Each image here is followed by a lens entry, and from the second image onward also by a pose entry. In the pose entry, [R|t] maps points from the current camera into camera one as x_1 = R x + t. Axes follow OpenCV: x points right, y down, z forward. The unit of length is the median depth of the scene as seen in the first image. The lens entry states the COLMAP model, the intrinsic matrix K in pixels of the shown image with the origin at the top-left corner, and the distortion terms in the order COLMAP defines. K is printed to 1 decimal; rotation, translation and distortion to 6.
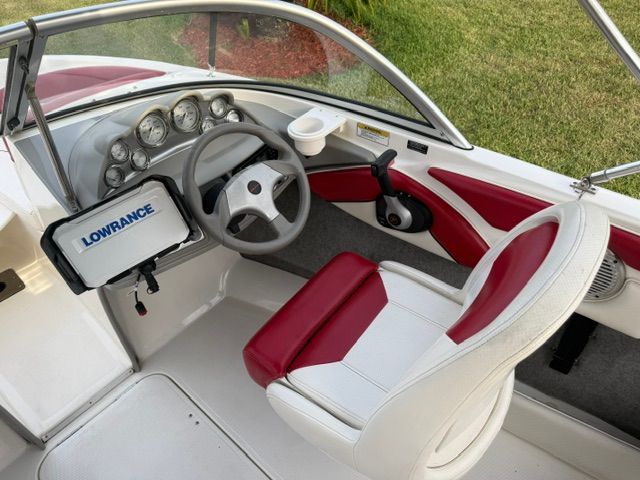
lens RADIAL K [[457.5, 0, 317.1], [0, 457.5, 237.8], [0, 0, 1]] dist [0.026671, -0.039227]
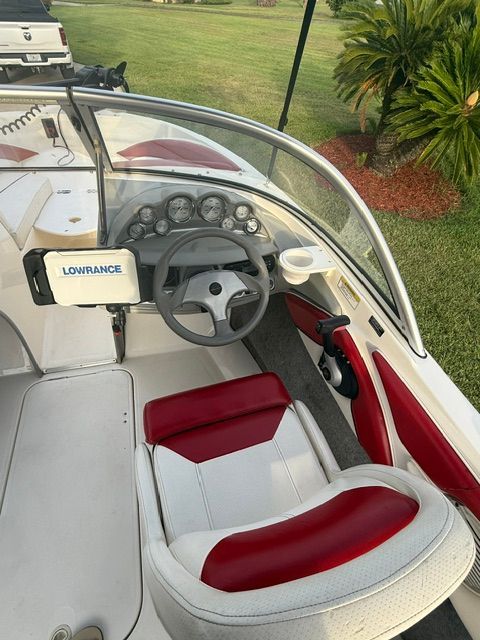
lens RADIAL K [[330.2, 0, 241.4], [0, 330.2, 313.6], [0, 0, 1]] dist [0.003197, -0.000287]
pose [[0.827917, 0.478558, -0.292465, 0.172199], [-0.463816, 0.877395, 0.122691, -0.172715], [0.315322, 0.034072, 0.948373, 0.218921]]
